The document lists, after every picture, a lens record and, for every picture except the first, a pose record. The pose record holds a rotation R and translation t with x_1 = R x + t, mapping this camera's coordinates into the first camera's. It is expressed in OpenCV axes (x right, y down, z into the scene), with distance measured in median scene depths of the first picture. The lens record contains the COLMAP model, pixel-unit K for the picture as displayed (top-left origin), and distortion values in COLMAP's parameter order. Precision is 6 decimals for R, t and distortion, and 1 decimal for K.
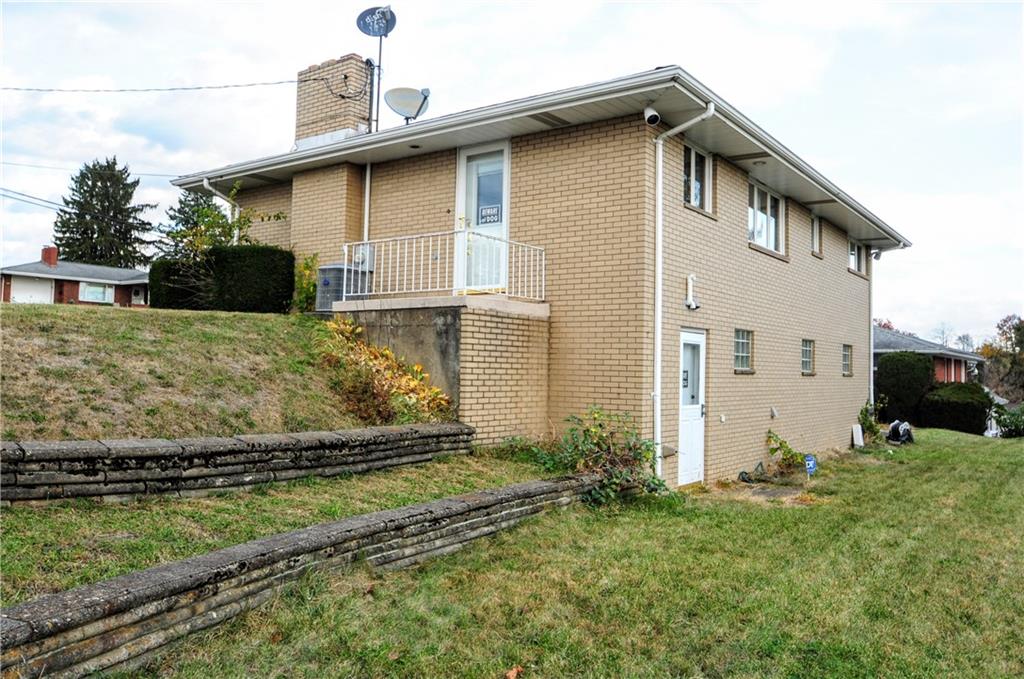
lens RADIAL K [[796.8, 0, 512.0], [0, 796.8, 339.5], [0, 0, 1]] dist [-0.039324, -0.001725]
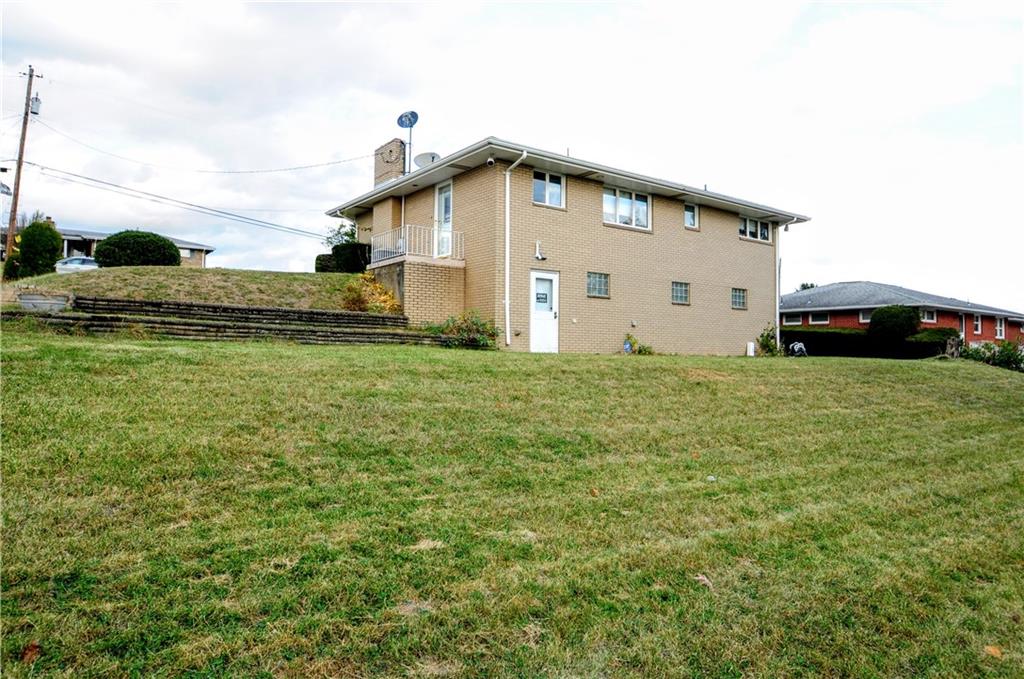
lens RADIAL K [[641.2, 0, 512.0], [0, 641.2, 339.5], [0, 0, 1]] dist [-0.037715, 0.000090]
pose [[0.957826, -0.018416, -0.286758, 0.569755], [0.022674, 0.999676, 0.011533, 0.126533], [0.286452, -0.017549, 0.957934, -0.453344]]
